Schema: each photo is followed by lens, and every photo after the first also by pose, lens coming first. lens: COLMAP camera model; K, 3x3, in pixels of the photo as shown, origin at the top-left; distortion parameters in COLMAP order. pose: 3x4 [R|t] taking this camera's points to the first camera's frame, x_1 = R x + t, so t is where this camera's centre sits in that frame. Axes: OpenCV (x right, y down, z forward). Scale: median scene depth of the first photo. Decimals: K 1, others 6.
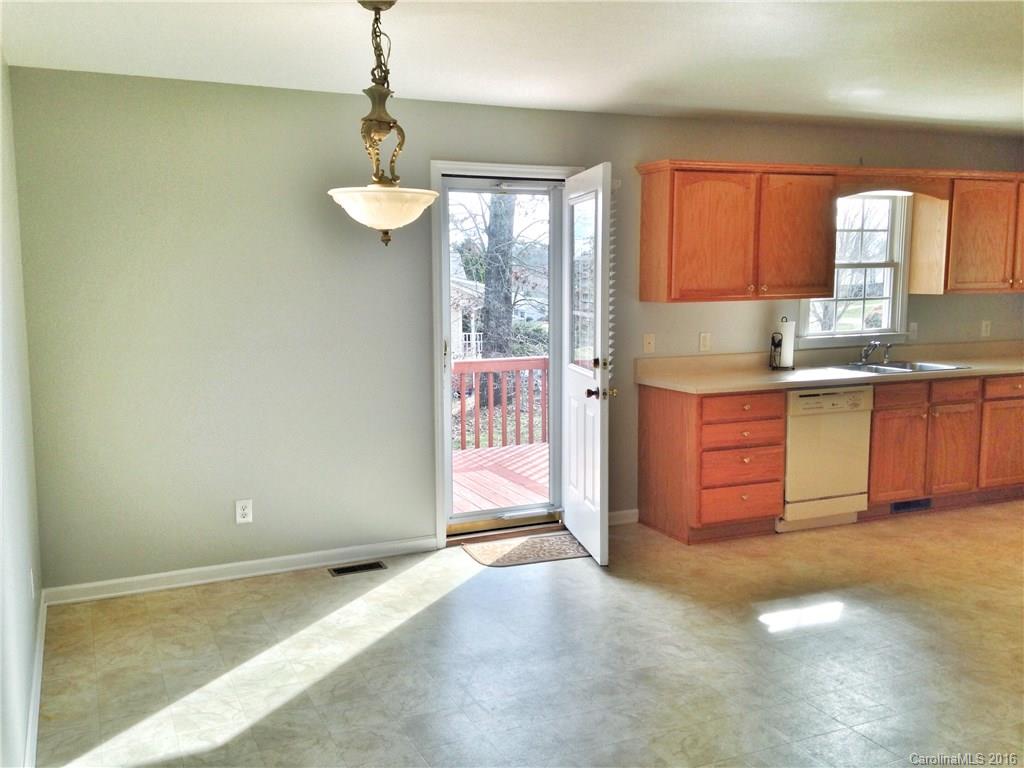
lens RADIAL K [[937.4, 0, 510.8], [0, 937.4, 384.3], [0, 0, 1]] dist [0.124565, 0.000000]
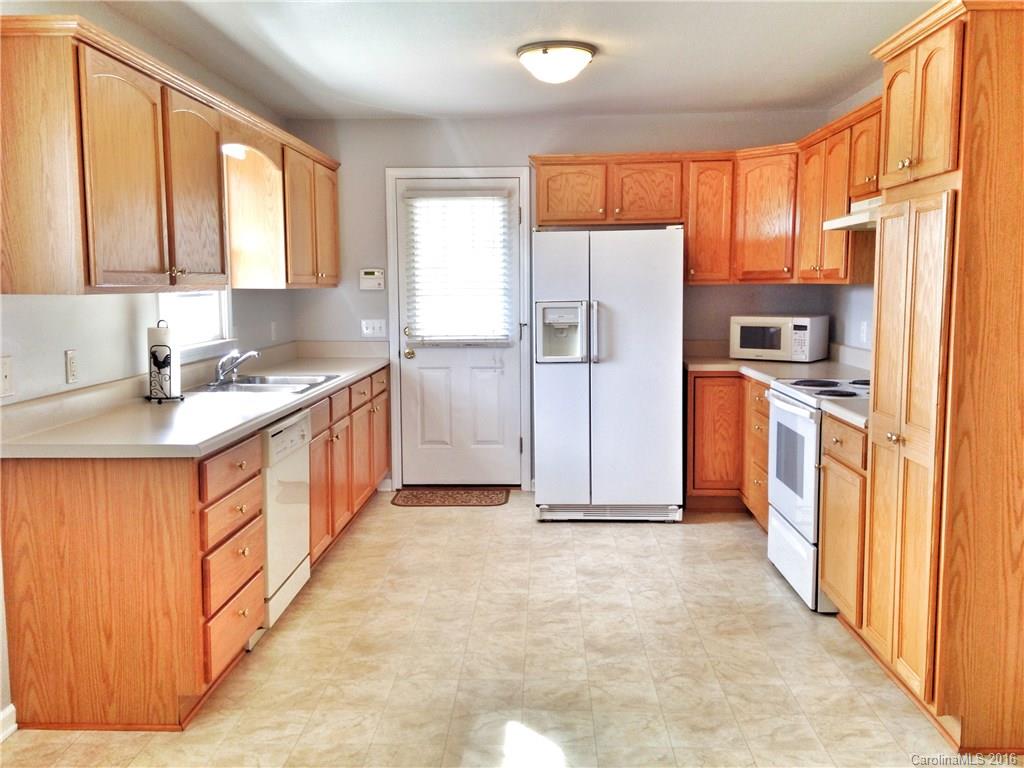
lens RADIAL K [[937.4, 0, 513.0], [0, 937.4, 383.1], [0, 0, 1]] dist [0.124565, 0.000000]
pose [[0.444404, -0.092727, 0.891014, -0.209112], [0.099704, 0.993569, 0.053671, -0.043772], [-0.890261, 0.064986, 0.450791, 0.546289]]
